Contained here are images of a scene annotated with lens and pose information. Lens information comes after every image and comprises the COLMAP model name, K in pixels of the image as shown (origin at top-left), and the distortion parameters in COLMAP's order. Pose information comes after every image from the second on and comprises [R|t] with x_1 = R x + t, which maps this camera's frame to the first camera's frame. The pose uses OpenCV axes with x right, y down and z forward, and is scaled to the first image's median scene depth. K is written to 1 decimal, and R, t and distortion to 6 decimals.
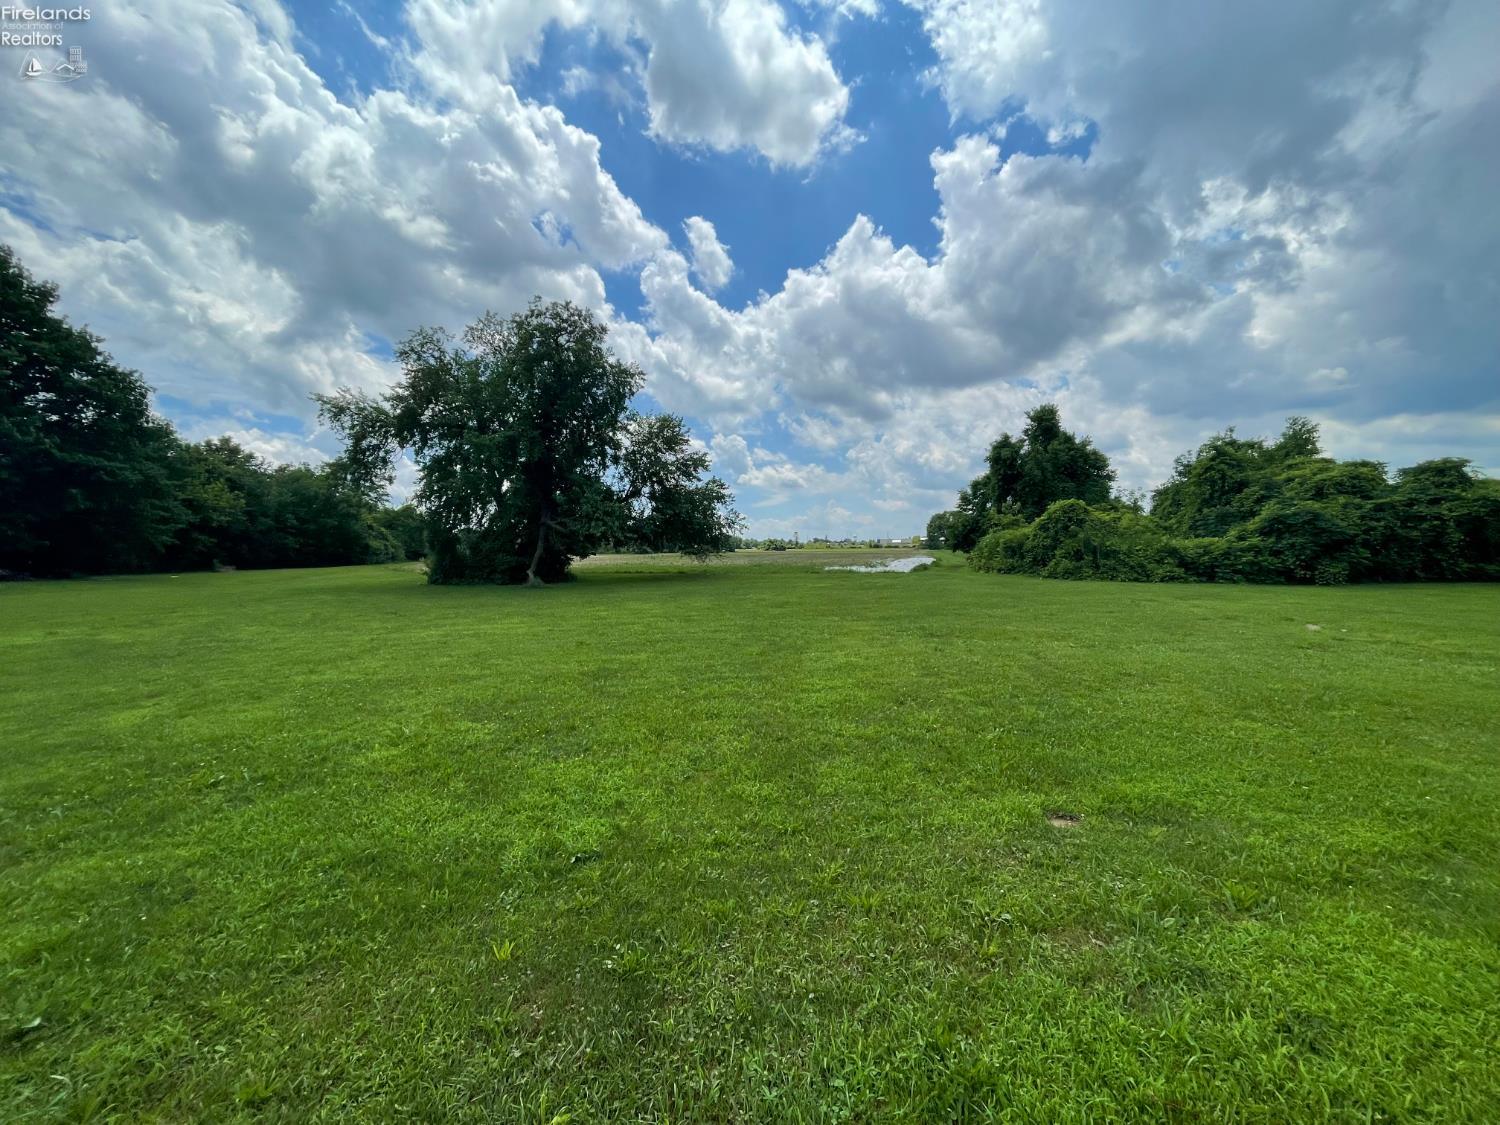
lens RADIAL K [[608.5, 0, 752.3], [0, 608.5, 565.3], [0, 0, 1]] dist [0.003360, 0.000164]
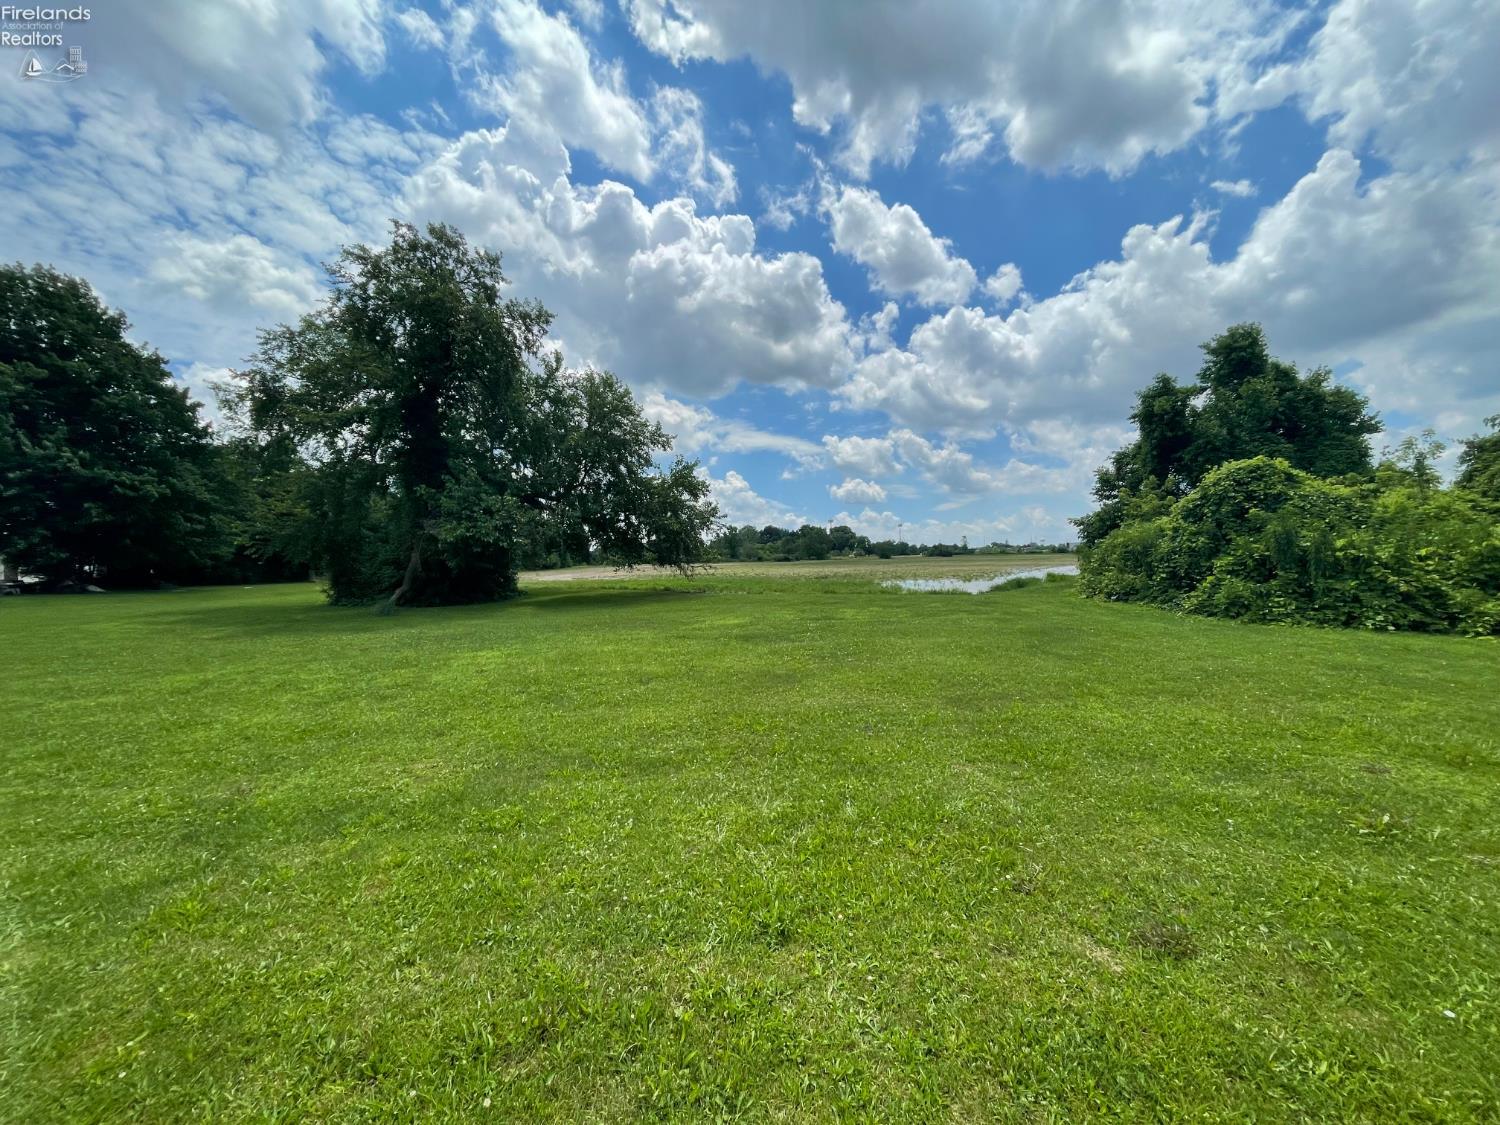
lens RADIAL K [[608.5, 0, 753.1], [0, 608.5, 553.5], [0, 0, 1]] dist [0.003360, 0.000164]
pose [[0.960366, -0.008714, -0.278606, 0.228076], [0.000280, 0.999541, -0.030298, -0.011441], [0.278742, 0.029019, 0.959927, 0.344859]]
